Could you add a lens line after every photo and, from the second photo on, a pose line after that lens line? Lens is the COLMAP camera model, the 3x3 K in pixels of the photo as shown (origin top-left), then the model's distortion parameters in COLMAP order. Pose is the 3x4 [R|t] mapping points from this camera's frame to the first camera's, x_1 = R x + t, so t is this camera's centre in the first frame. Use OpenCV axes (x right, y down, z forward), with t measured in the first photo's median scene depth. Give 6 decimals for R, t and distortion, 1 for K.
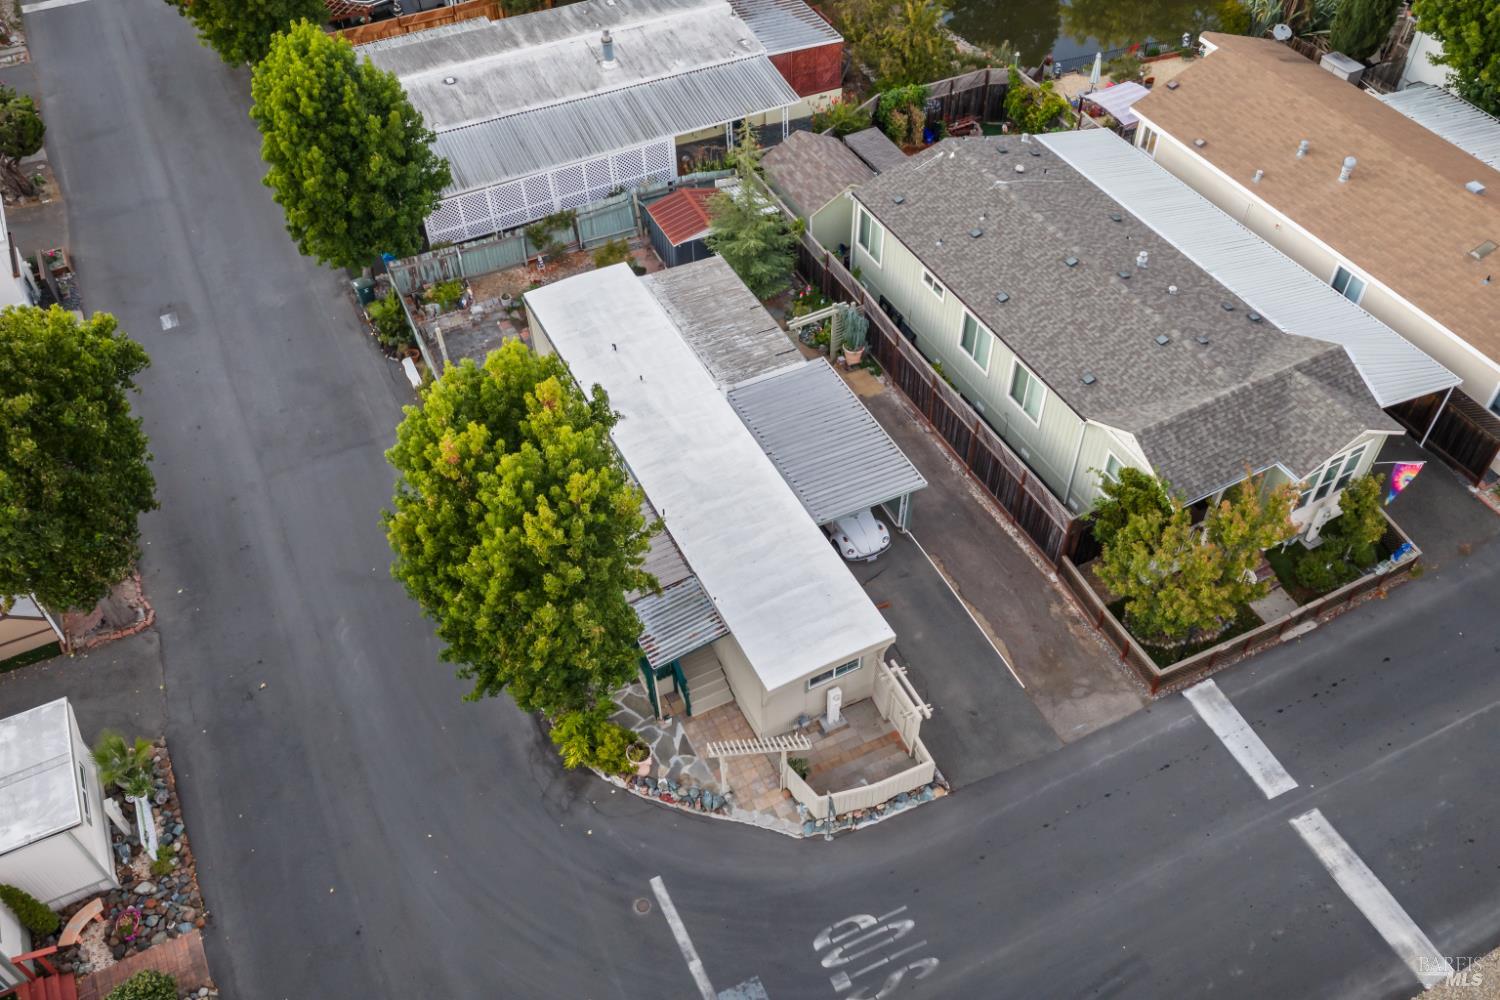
lens RADIAL K [[1234.5, 0, 754.3], [0, 1234.5, 496.1], [0, 0, 1]] dist [0.005081, -0.015454]
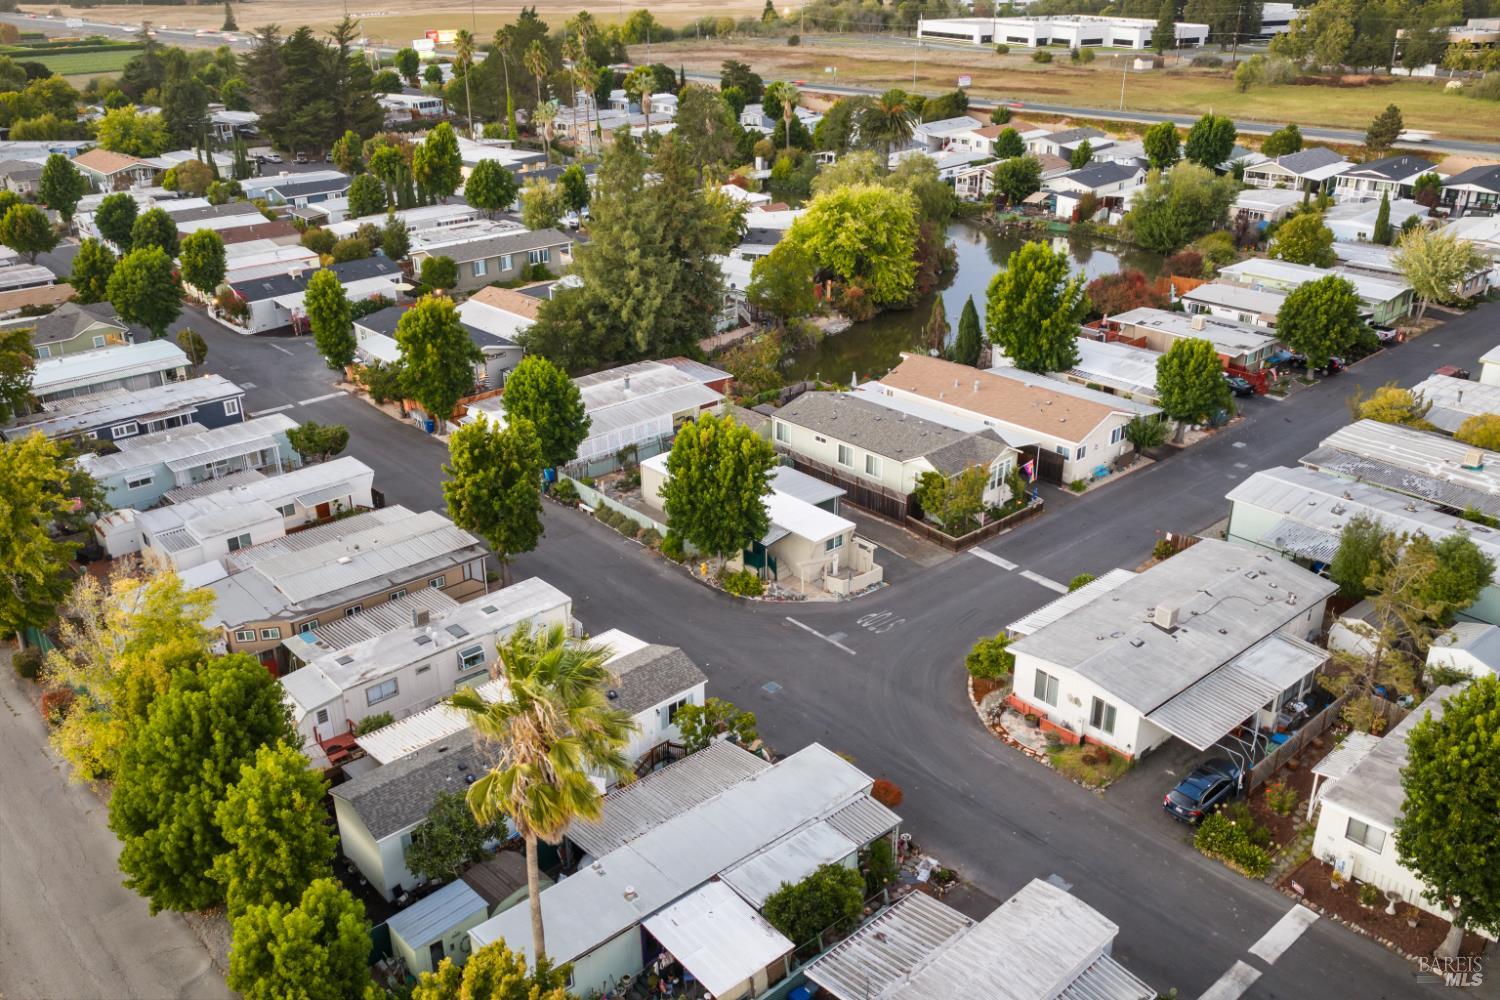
lens RADIAL K [[1234.5, 0, 754.3], [0, 1234.5, 496.1], [0, 0, 1]] dist [0.005081, -0.015454]
pose [[0.963407, -0.101496, 0.248085, -0.634113], [0.191716, 0.907756, -0.373127, 0.865691], [-0.187329, 0.407035, 0.893997, -1.111866]]
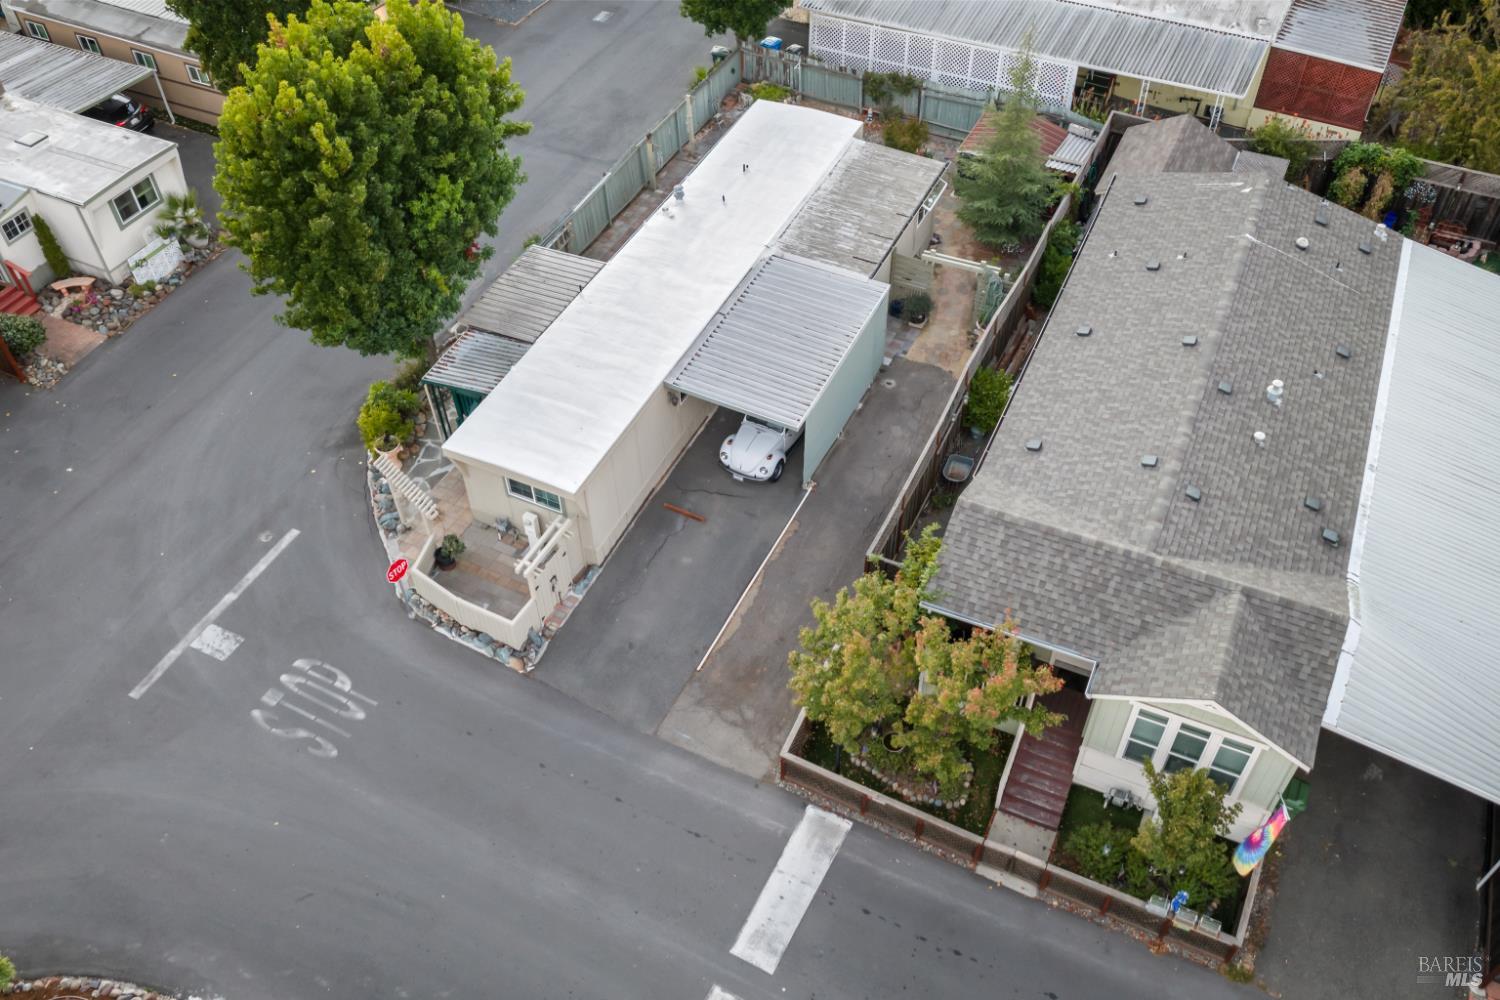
lens RADIAL K [[1234.5, 0, 754.3], [0, 1234.5, 496.1], [0, 0, 1]] dist [0.005081, -0.015454]
pose [[0.615610, 0.578531, -0.535094, 0.612231], [-0.575630, 0.793859, 0.196056, -0.123909], [0.538214, 0.187322, 0.821728, 0.300664]]
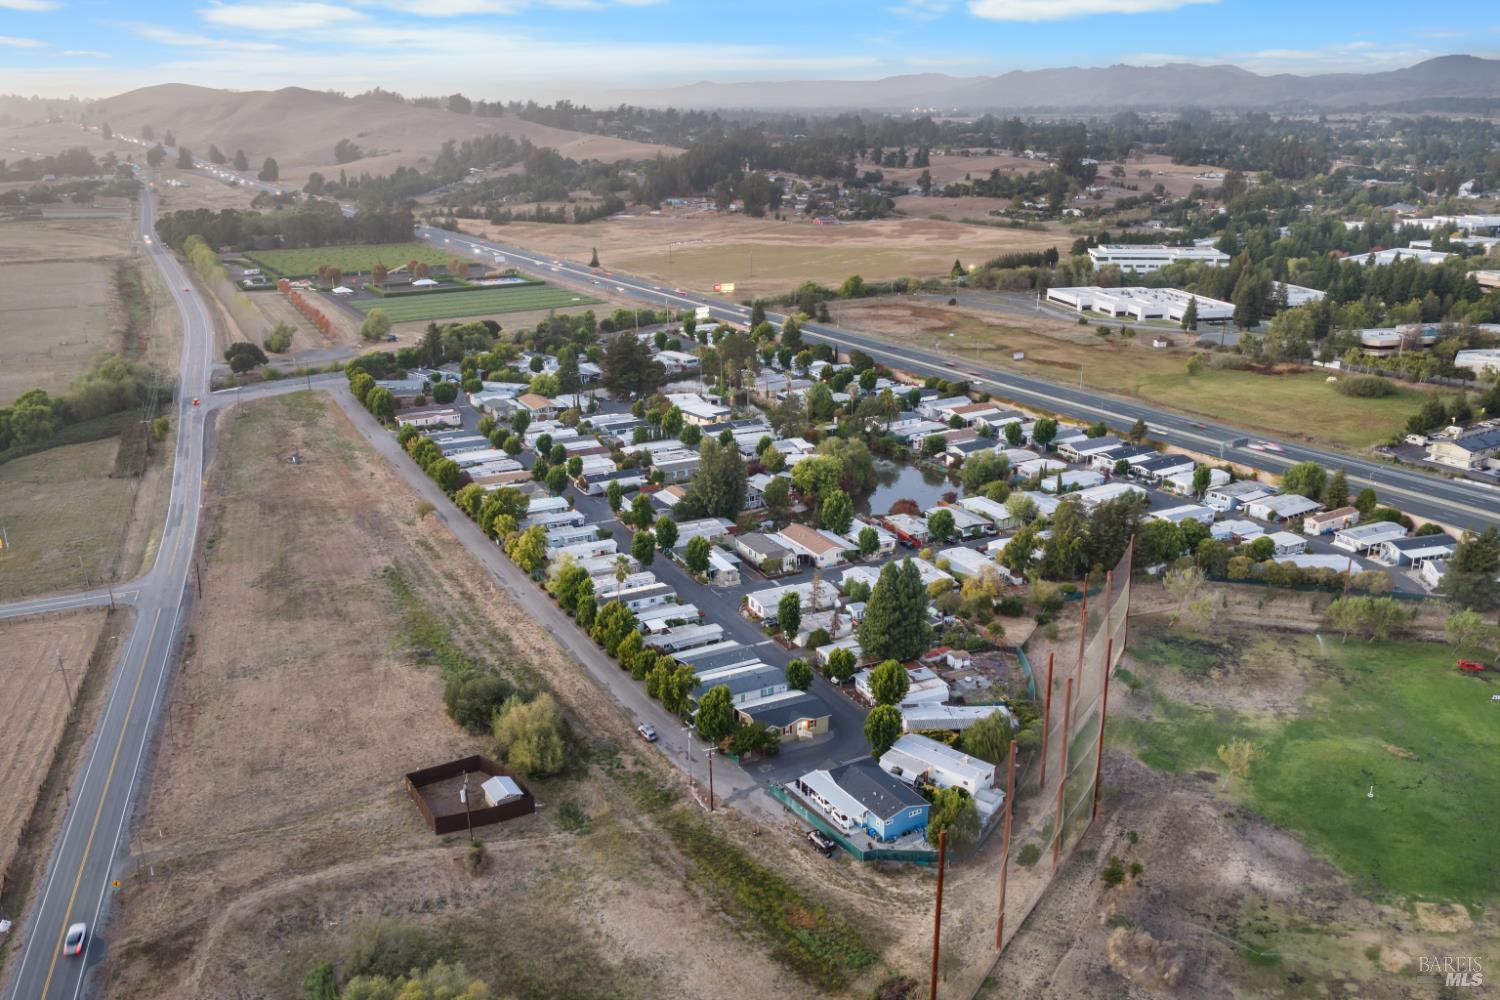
lens RADIAL K [[1234.5, 0, 754.3], [0, 1234.5, 496.1], [0, 0, 1]] dist [0.005081, -0.015454]
pose [[0.999743, 0.009072, 0.020754, 0.046133], [0.002366, 0.869454, -0.494008, 3.832812], [-0.022526, 0.493930, 0.869210, -6.661531]]
